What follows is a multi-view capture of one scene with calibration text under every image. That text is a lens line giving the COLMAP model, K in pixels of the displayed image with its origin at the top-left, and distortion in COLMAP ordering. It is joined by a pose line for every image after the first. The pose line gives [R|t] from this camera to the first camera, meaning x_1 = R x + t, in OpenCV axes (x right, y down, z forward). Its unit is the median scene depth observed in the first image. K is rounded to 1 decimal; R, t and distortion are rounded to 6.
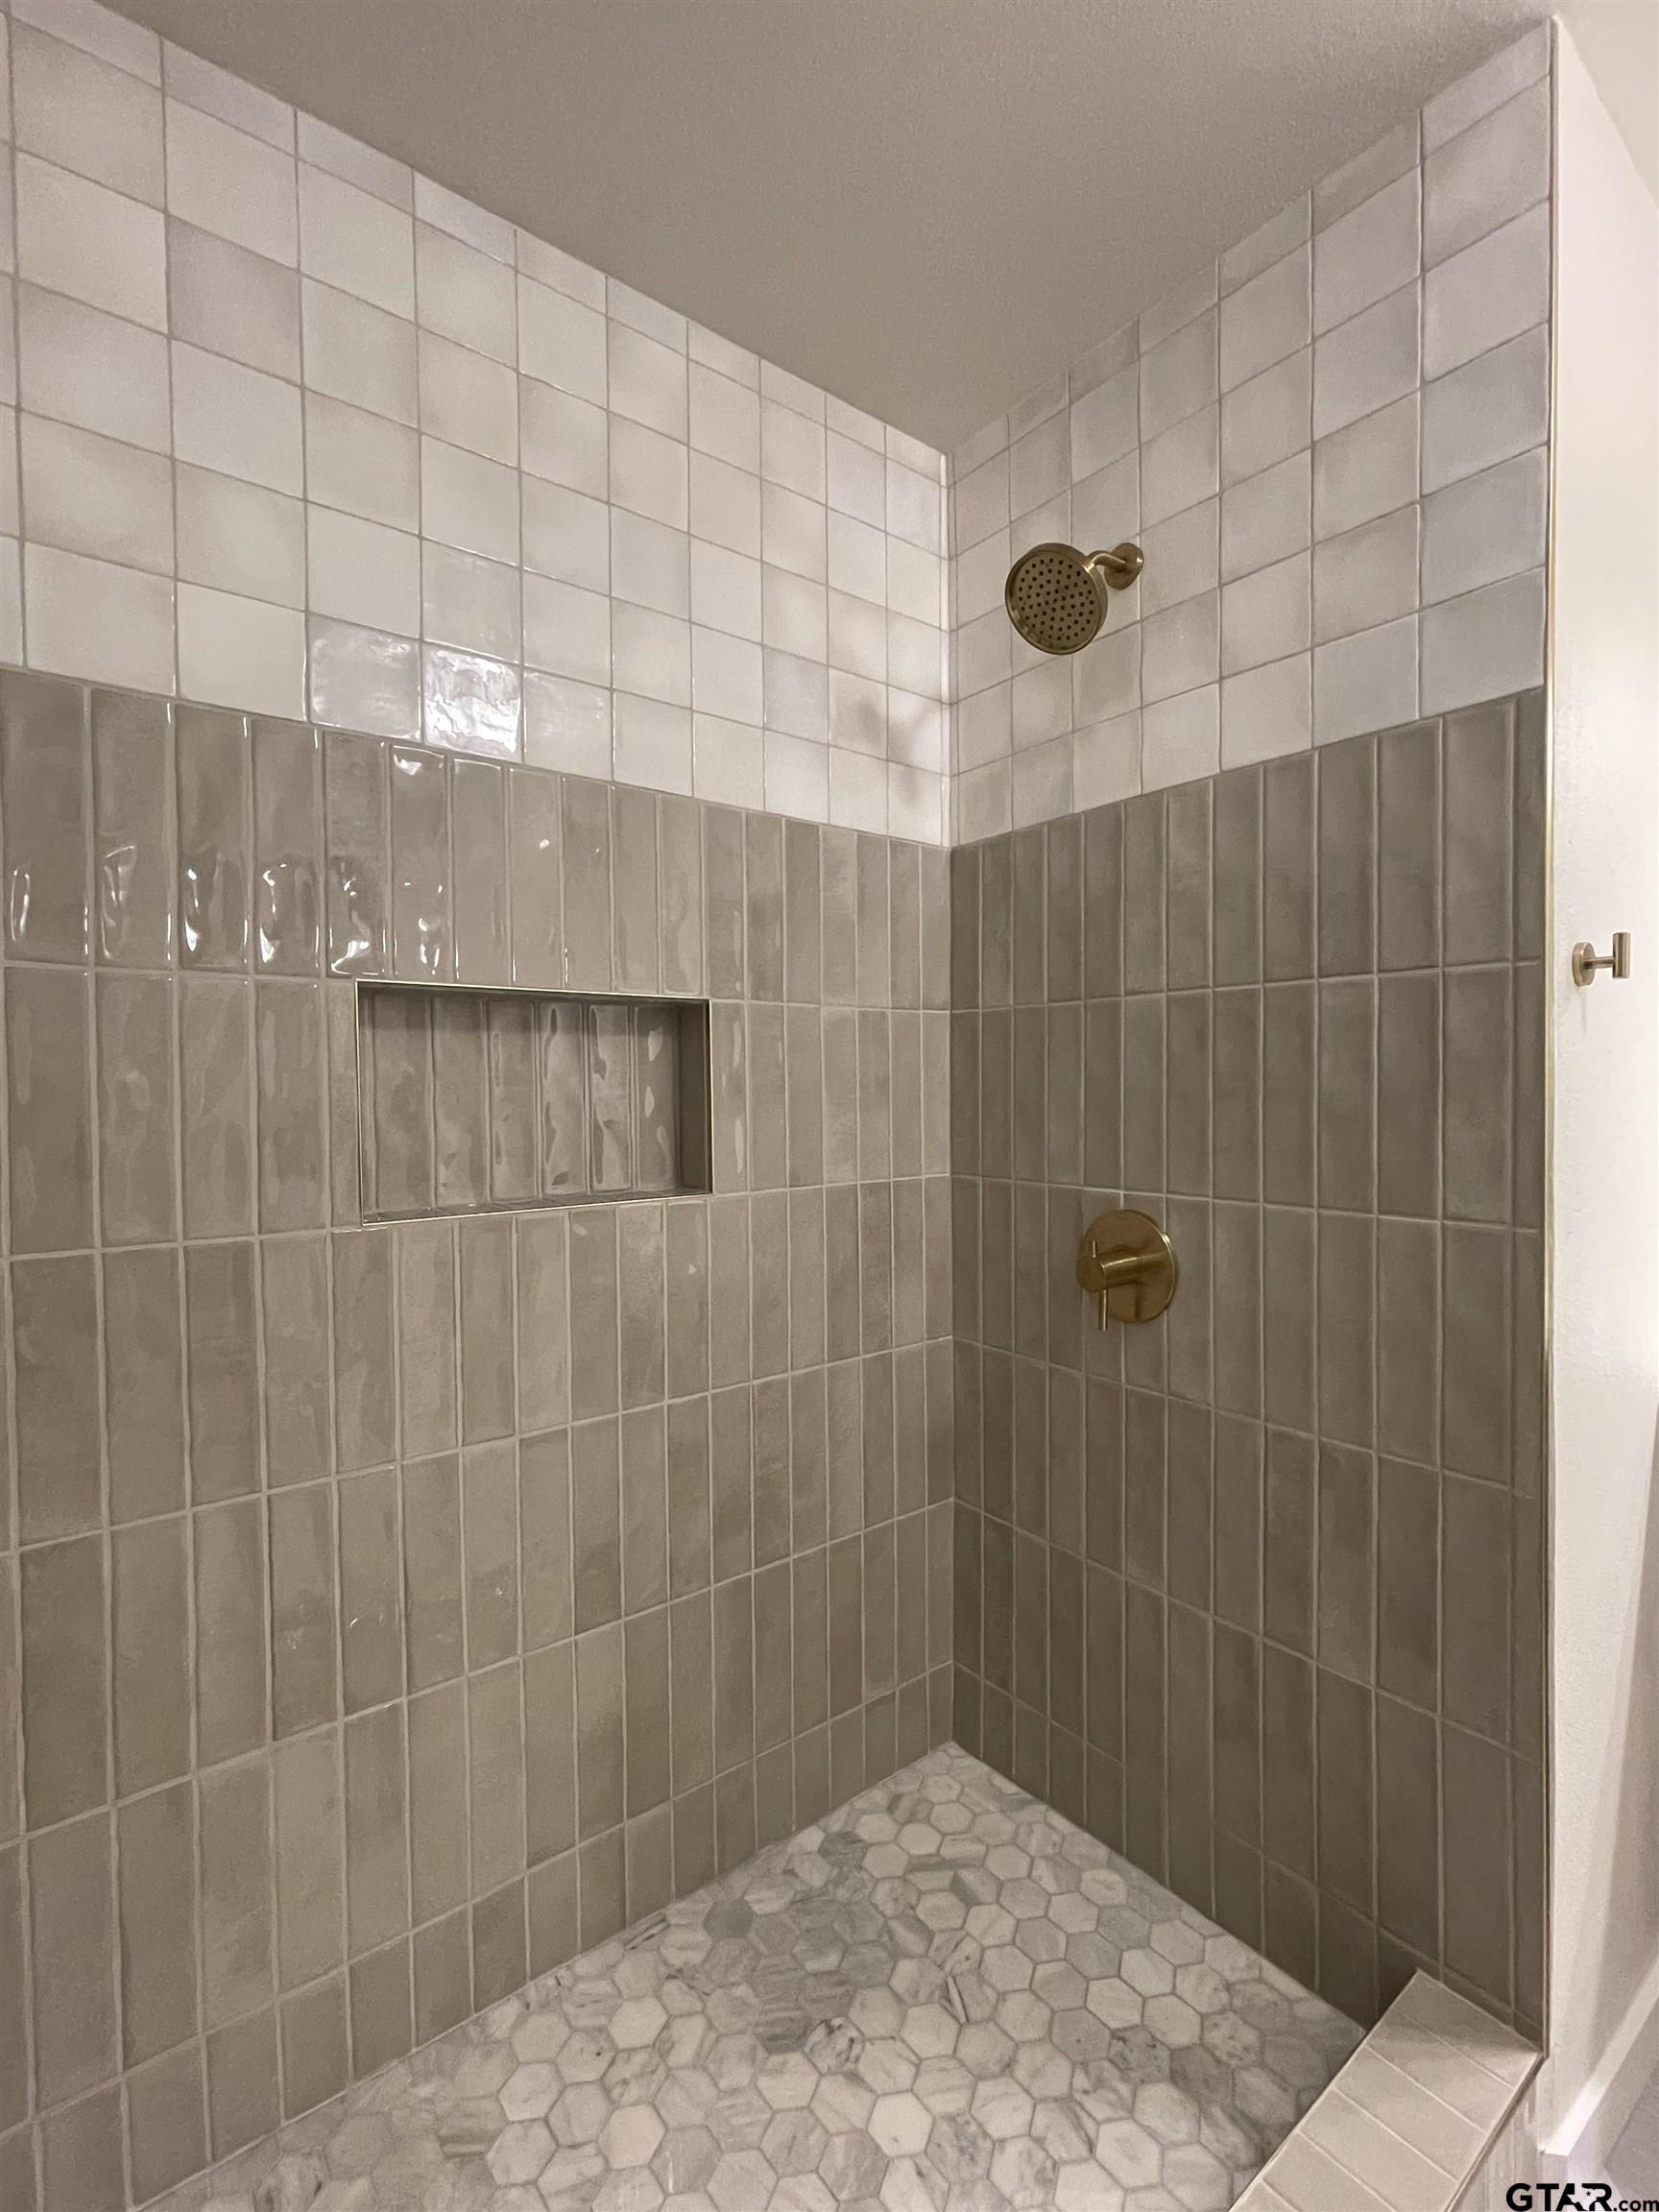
lens RADIAL K [[988.2, 0, 827.7], [0, 988.2, 1109.1], [0, 0, 1]] dist [-0.003979, 0.001383]
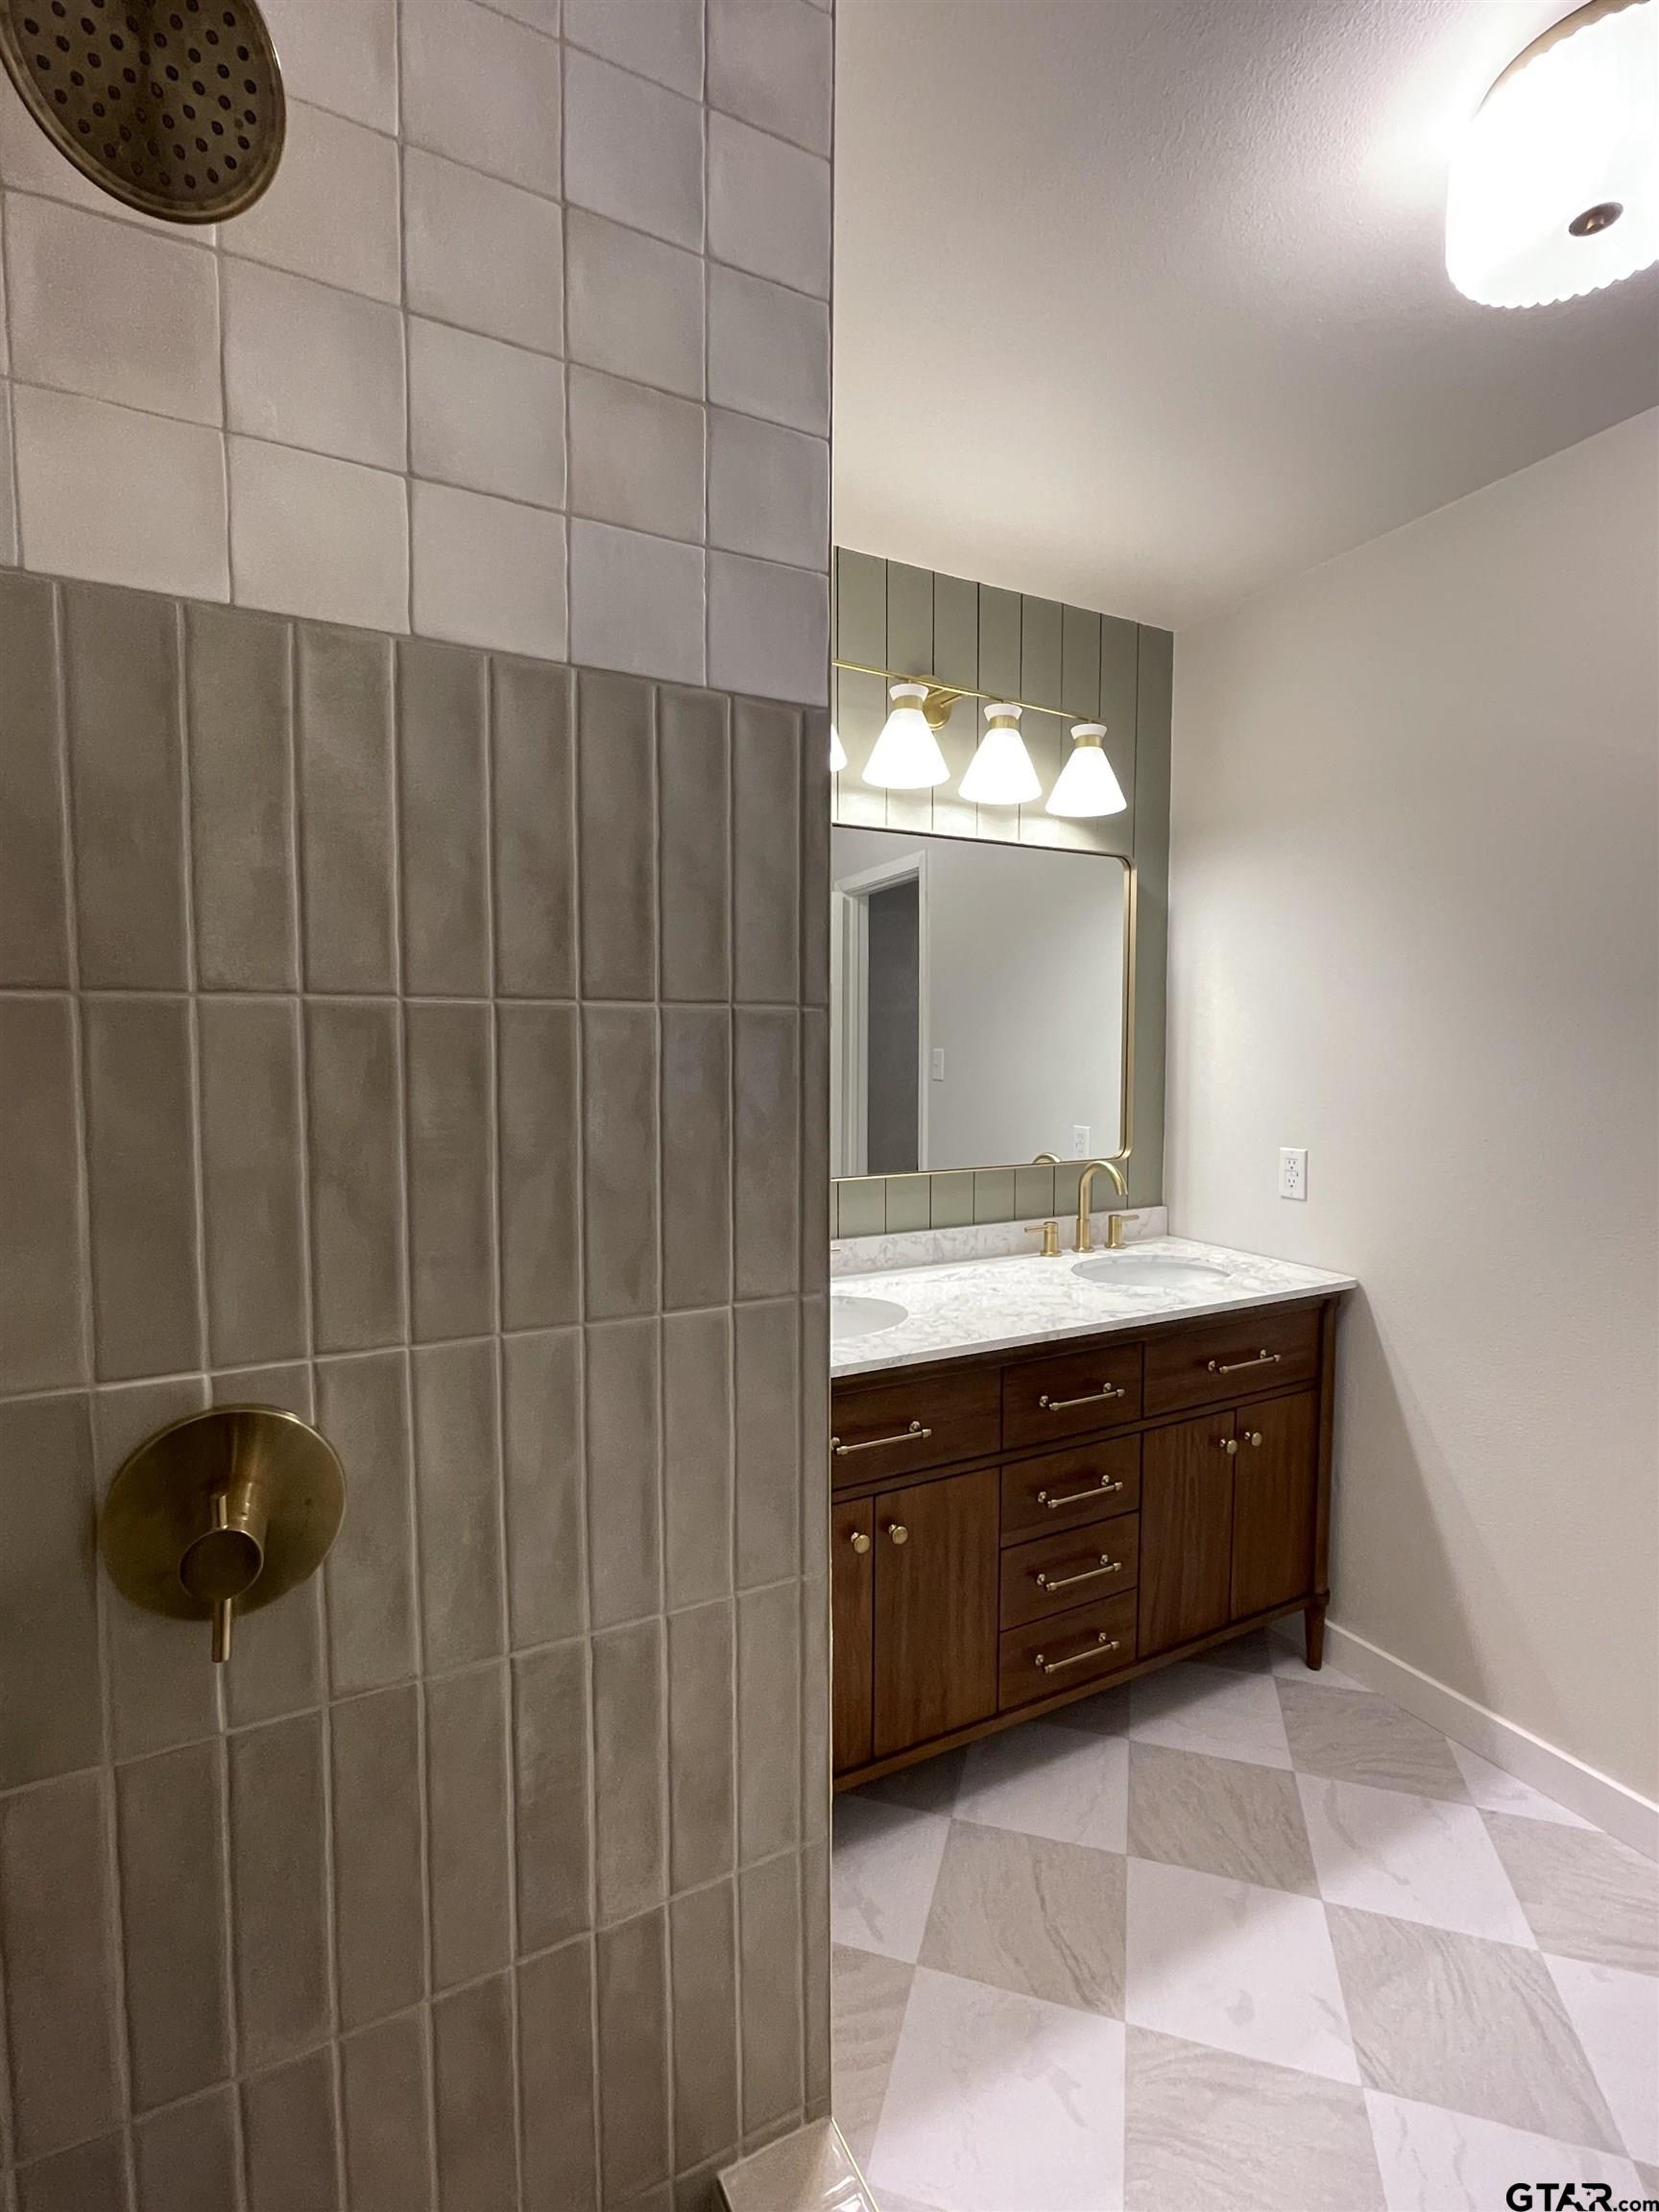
lens RADIAL K [[988.2, 0, 829.9], [0, 988.2, 1098.9], [0, 0, 1]] dist [-0.003979, 0.001383]
pose [[0.187171, -0.052733, 0.980911, -0.159712], [0.019274, 0.998563, 0.050004, -0.092128], [-0.982138, 0.009546, 0.187919, 0.679515]]
